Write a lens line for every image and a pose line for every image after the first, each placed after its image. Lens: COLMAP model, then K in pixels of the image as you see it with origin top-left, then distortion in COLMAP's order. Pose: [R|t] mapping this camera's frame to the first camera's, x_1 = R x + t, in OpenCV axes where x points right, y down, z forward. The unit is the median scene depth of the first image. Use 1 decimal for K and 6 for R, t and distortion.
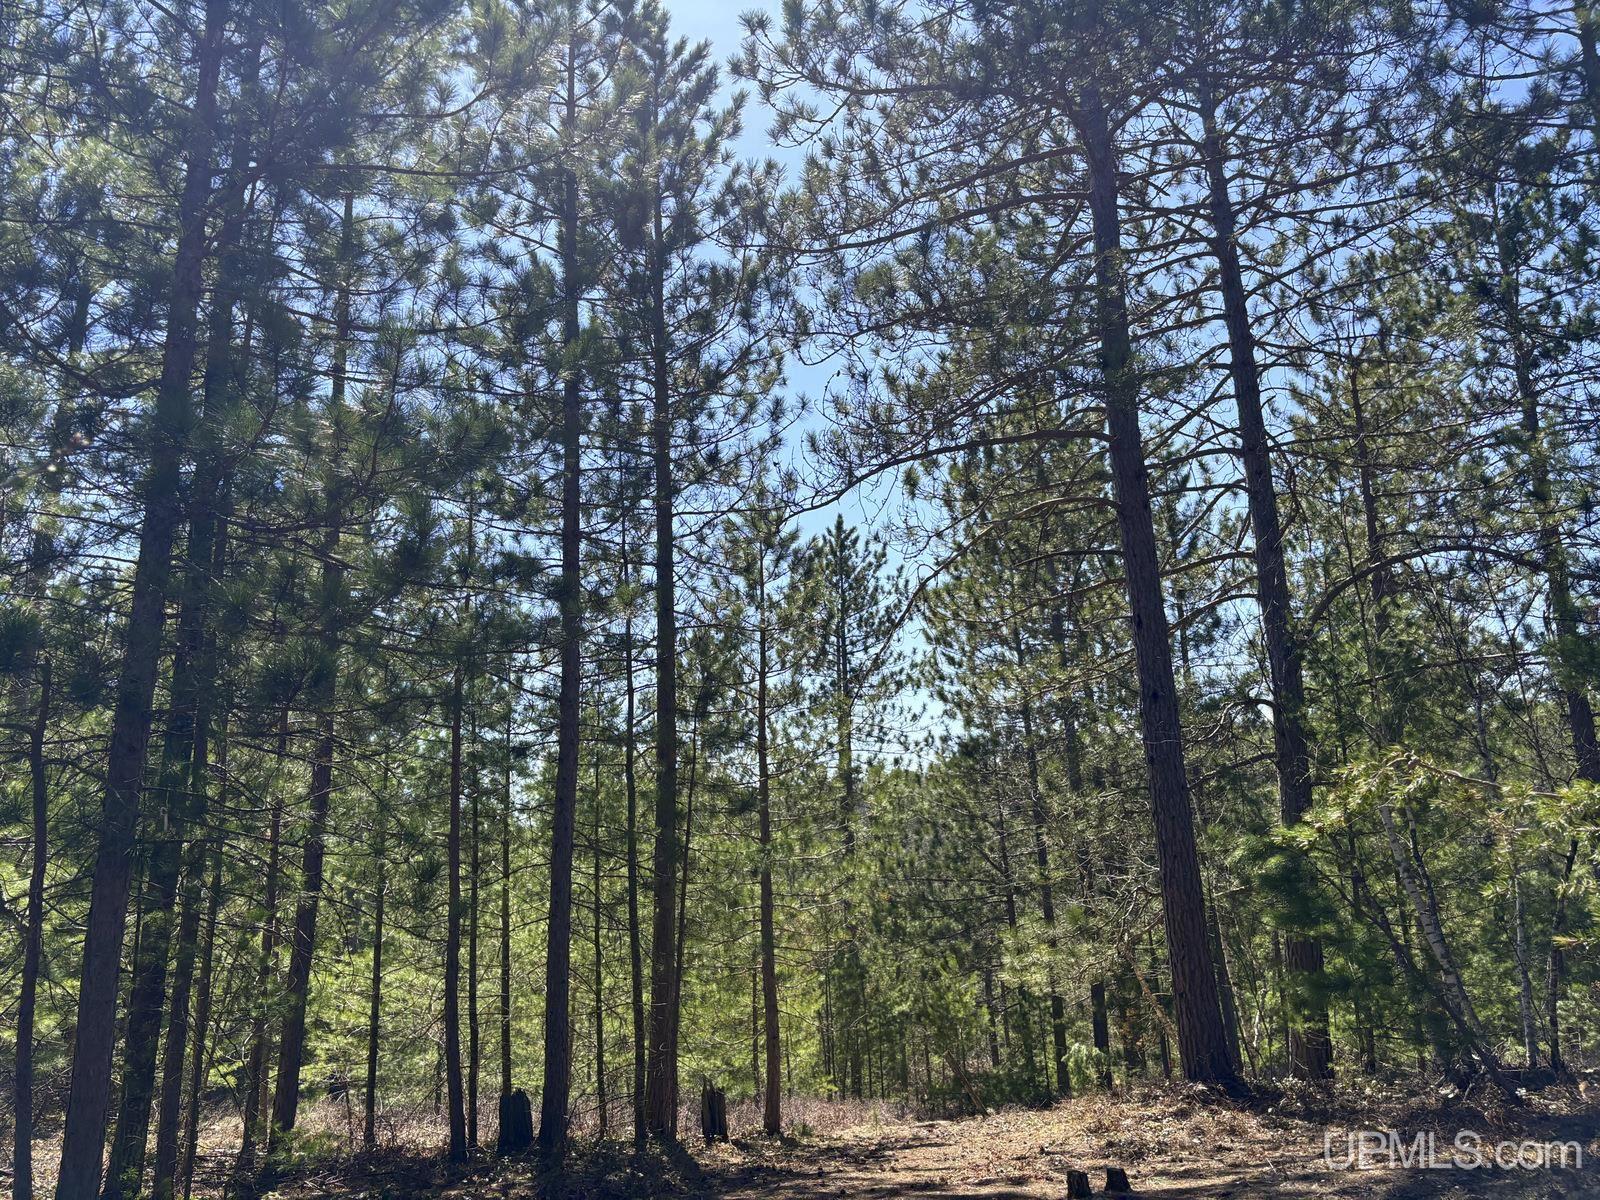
lens RADIAL K [[1297.4, 0, 772.4], [0, 1297.4, 590.0], [0, 0, 1]] dist [0.026691, -0.013692]
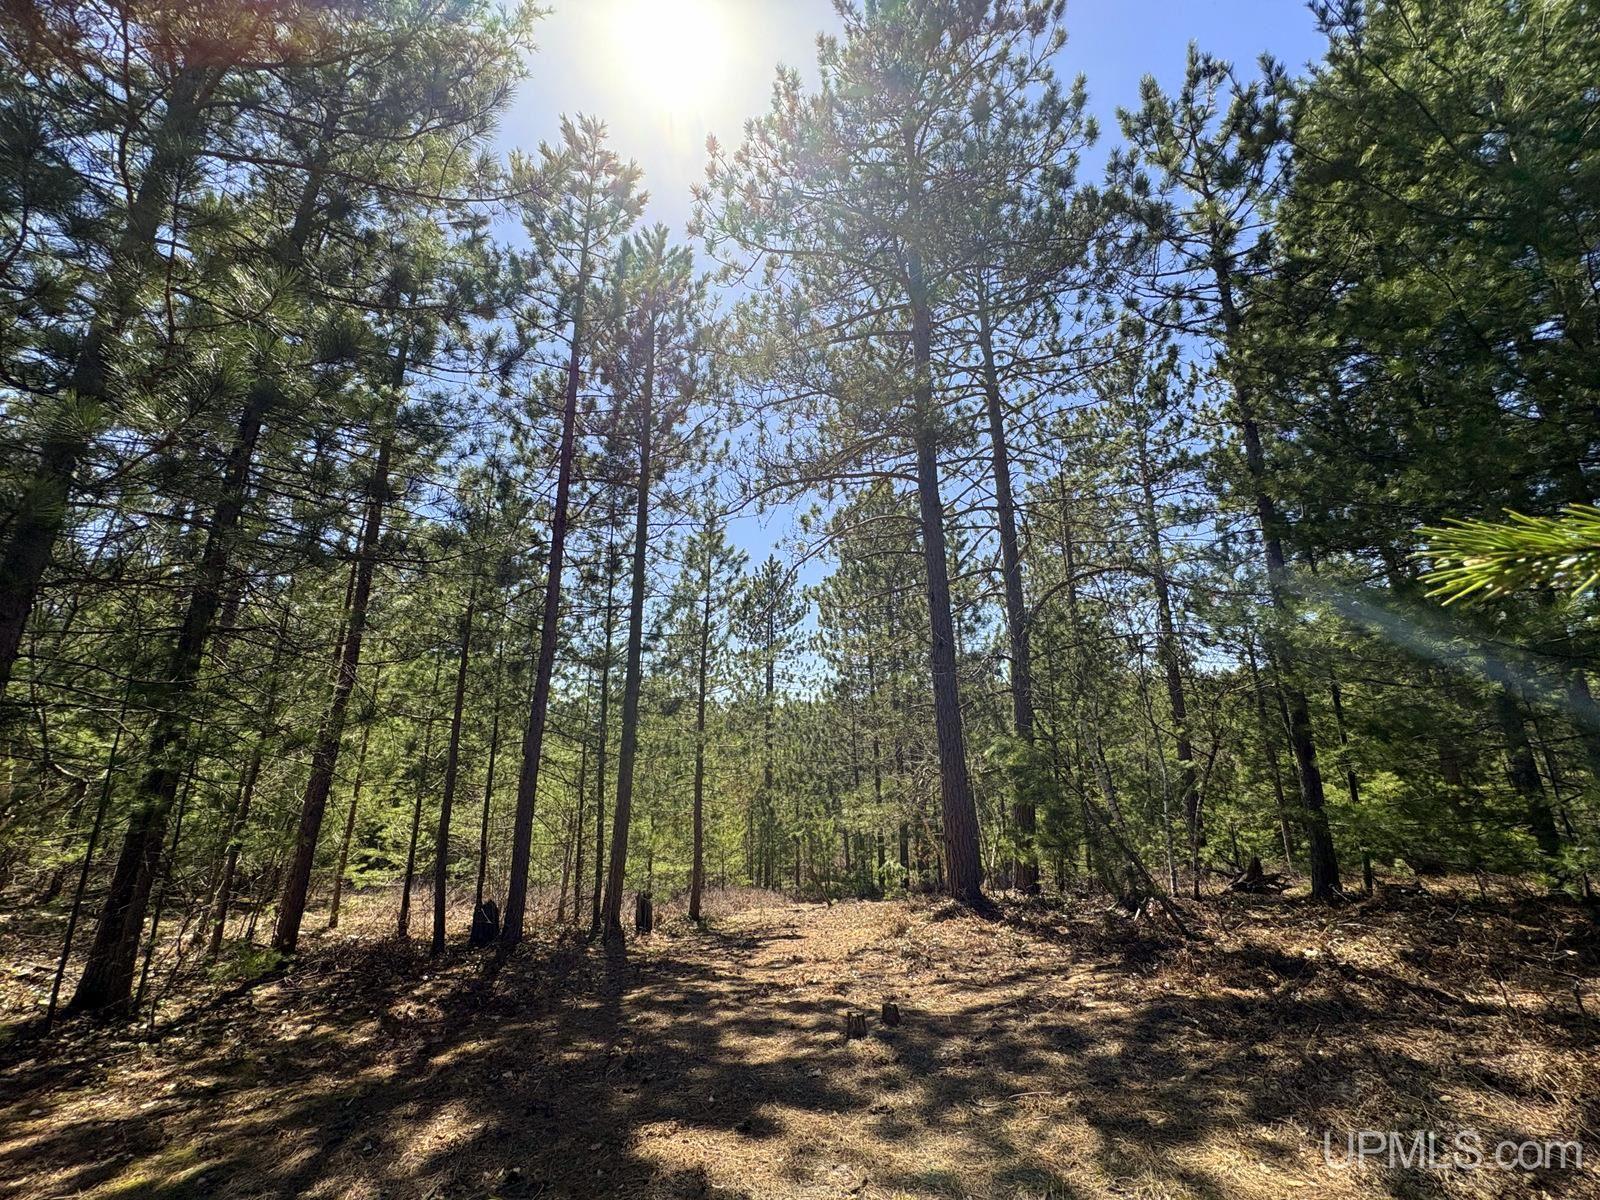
lens RADIAL K [[639.8, 0, 799.3], [0, 639.8, 597.6], [0, 0, 1]] dist [-0.000953, 0.000478]
pose [[0.997137, 0.045118, 0.060685, 0.049381], [-0.043315, 0.998590, -0.030694, 0.036064], [-0.061985, 0.027978, 0.997685, 0.161084]]
